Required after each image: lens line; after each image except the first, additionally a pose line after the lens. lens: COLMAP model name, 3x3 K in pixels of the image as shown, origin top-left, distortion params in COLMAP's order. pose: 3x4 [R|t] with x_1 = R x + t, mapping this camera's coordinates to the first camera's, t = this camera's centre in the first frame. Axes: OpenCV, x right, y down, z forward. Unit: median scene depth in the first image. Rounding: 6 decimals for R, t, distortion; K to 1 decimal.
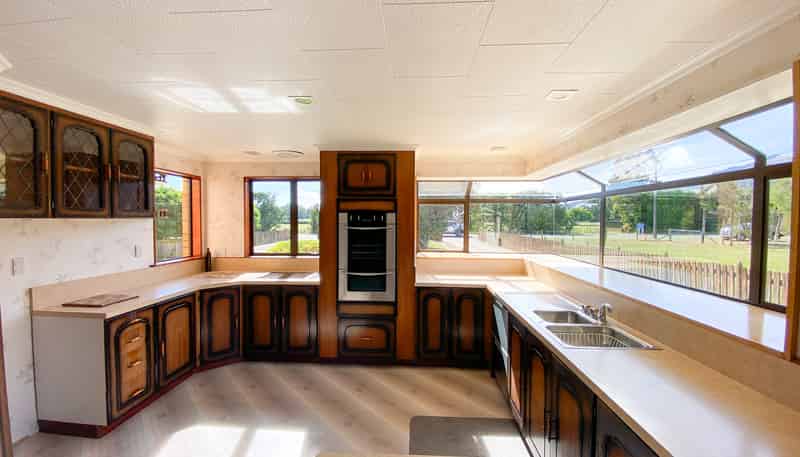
lens RADIAL K [[337.6, 0, 396.6], [0, 337.6, 228.5], [0, 0, 1]] dist [-0.001509, 0.000002]
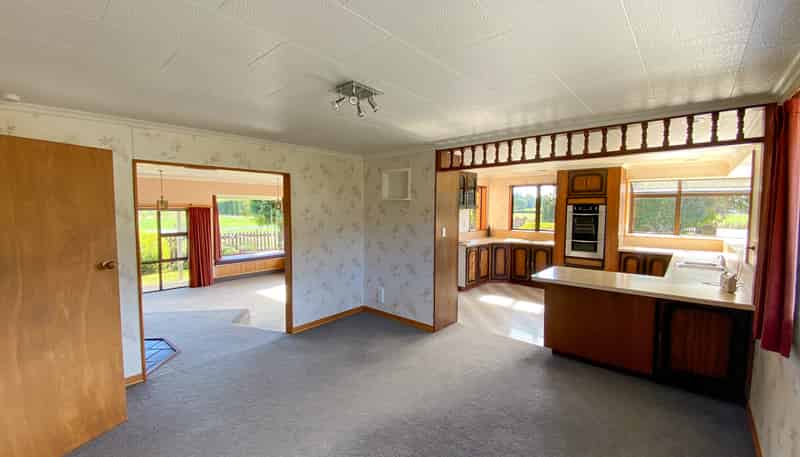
lens RADIAL K [[331.3, 0, 391.7], [0, 331.3, 228.2], [0, 0, 1]] dist [0.003405, -0.000004]
pose [[0.780155, 0.036949, -0.624494, 0.194277], [-0.016949, 0.999136, 0.037942, 0.021335], [0.625357, -0.019016, 0.780107, -0.903091]]
